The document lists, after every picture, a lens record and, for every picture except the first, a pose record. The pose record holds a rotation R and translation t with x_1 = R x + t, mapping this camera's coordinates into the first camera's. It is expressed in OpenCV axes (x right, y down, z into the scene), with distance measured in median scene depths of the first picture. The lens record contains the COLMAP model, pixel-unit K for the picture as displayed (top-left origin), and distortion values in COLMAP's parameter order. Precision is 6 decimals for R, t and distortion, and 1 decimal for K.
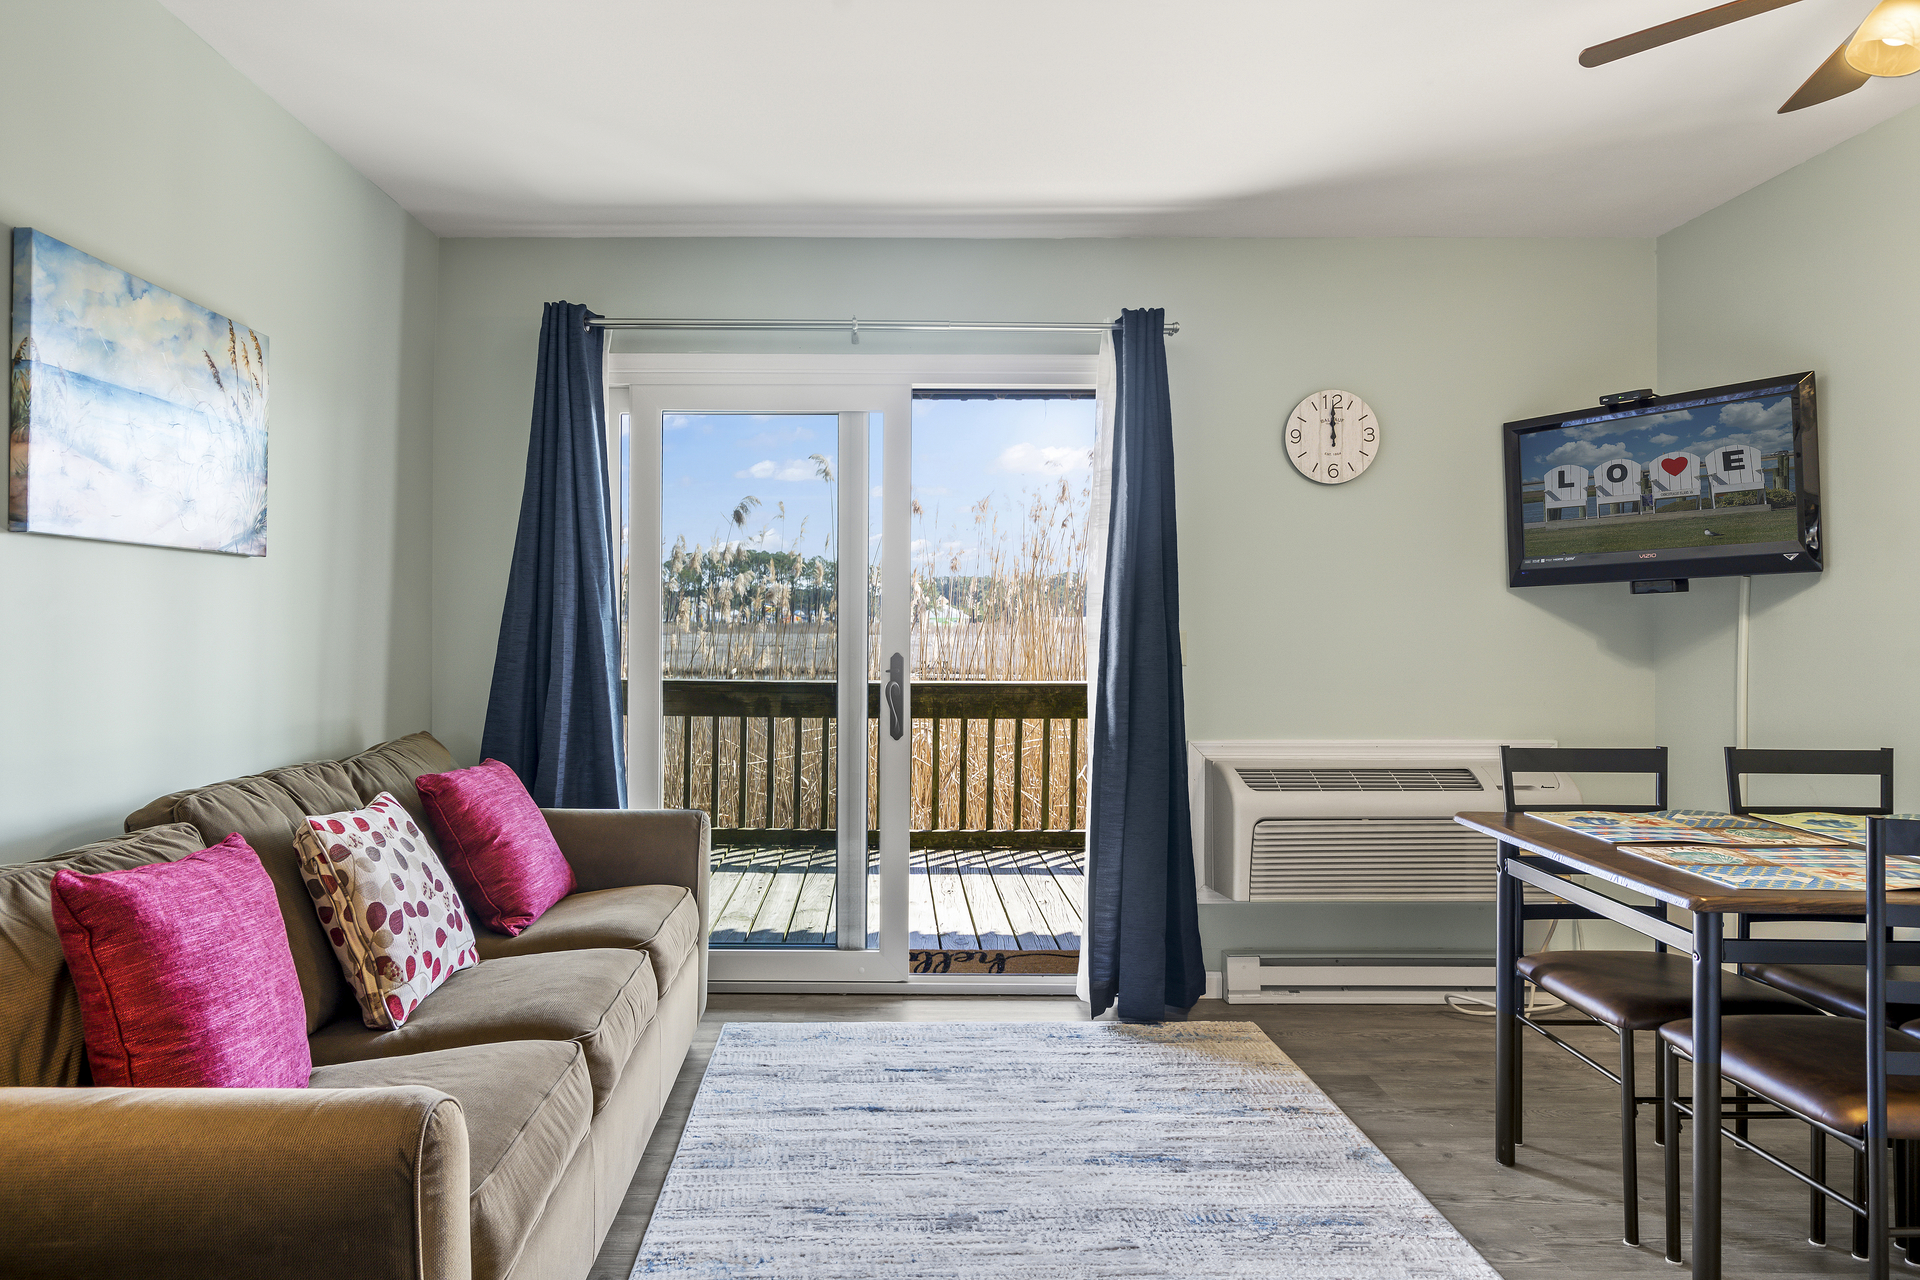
lens RADIAL K [[1029.1, 0, 963.7], [0, 1029.1, 610.3], [0, 0, 1]] dist [0.000852, 0.003242]
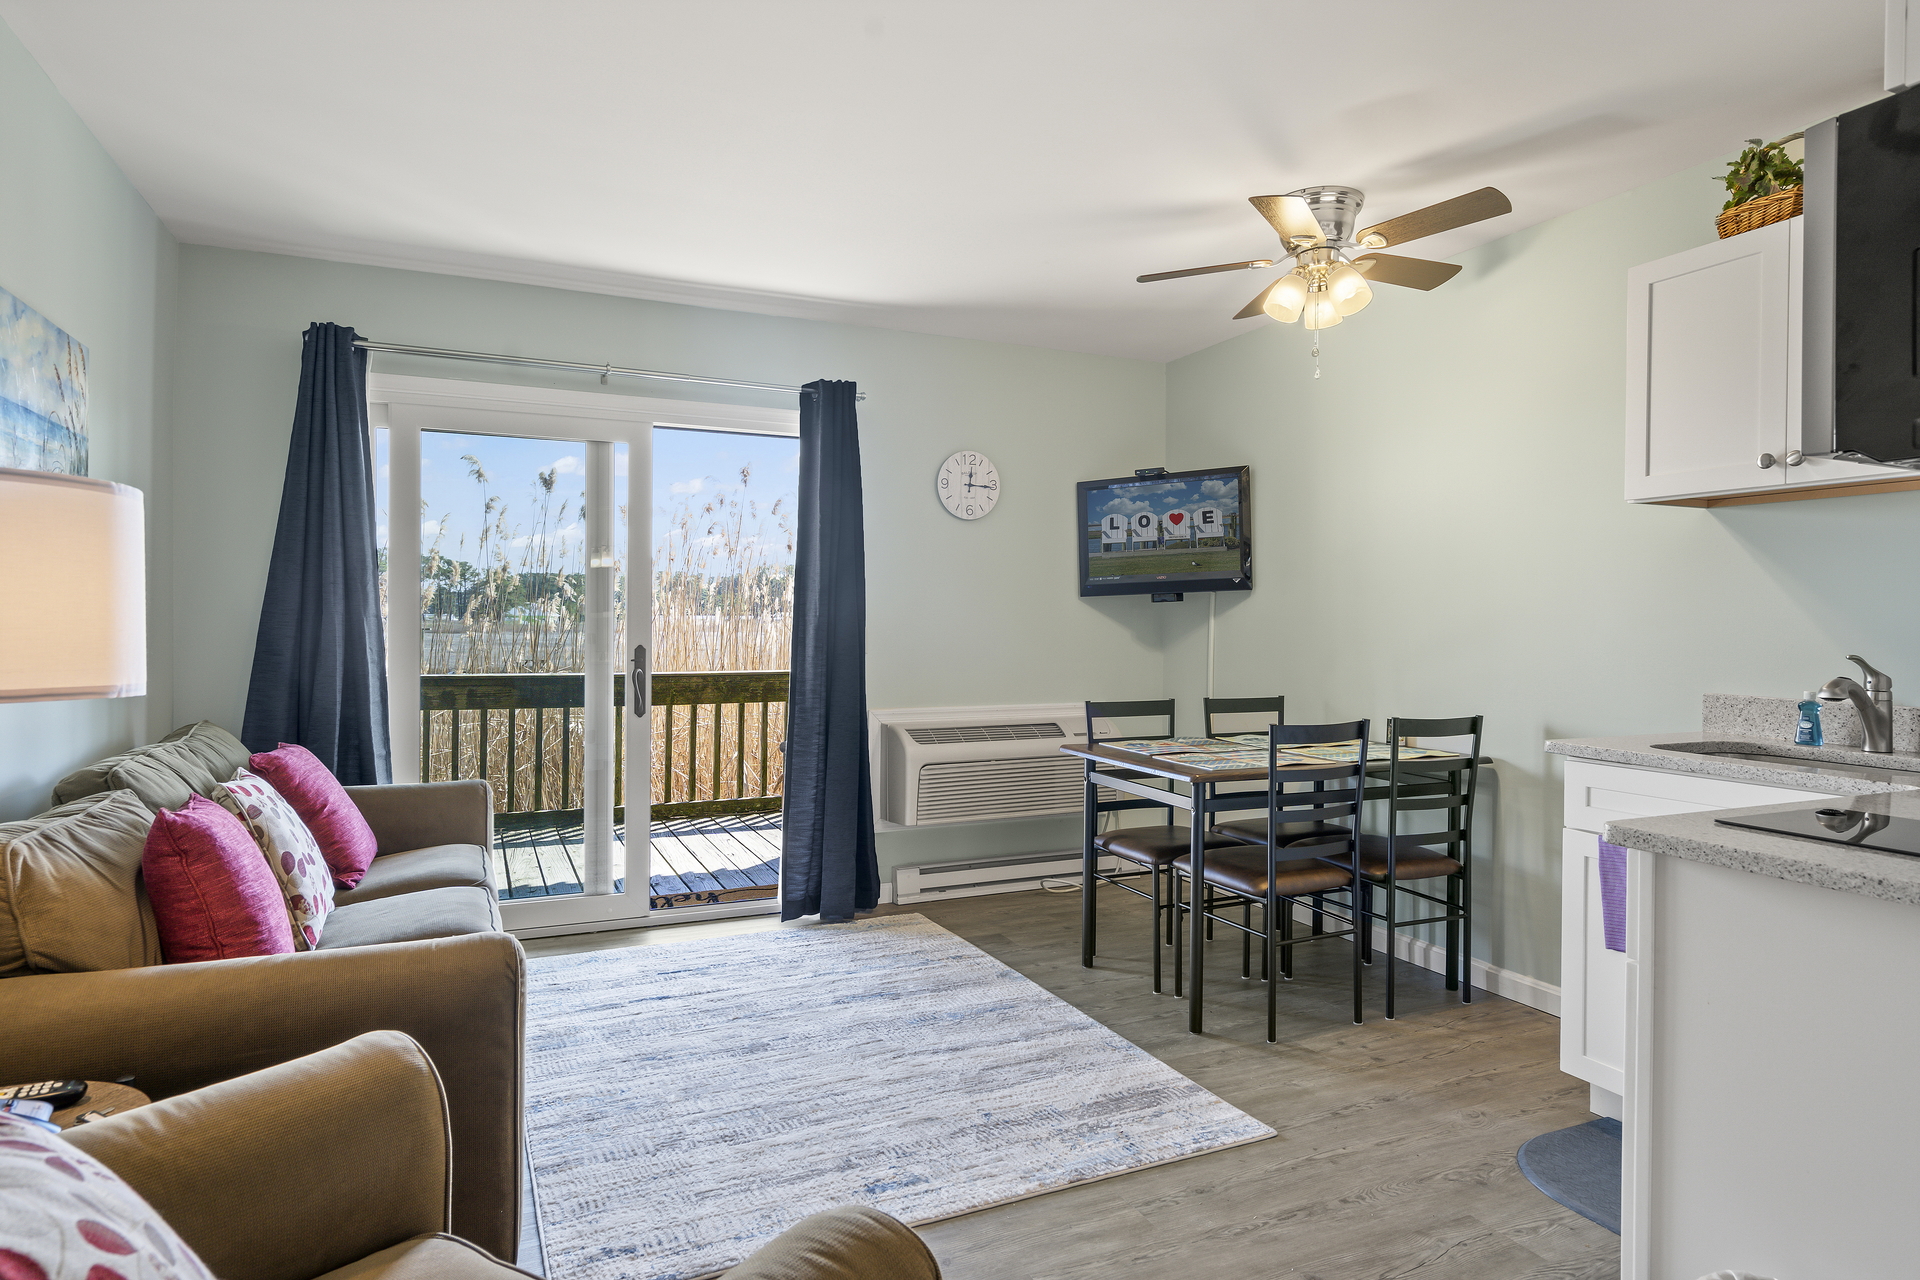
lens RADIAL K [[1083.8, 0, 958.1], [0, 1083.8, 613.7], [0, 0, 1]] dist [0.001273, -0.000080]
pose [[0.910022, 0.005599, 0.414523, -0.289077], [-0.007252, 0.999971, 0.002415, -0.001246], [-0.414497, -0.005204, 0.910036, -0.352297]]
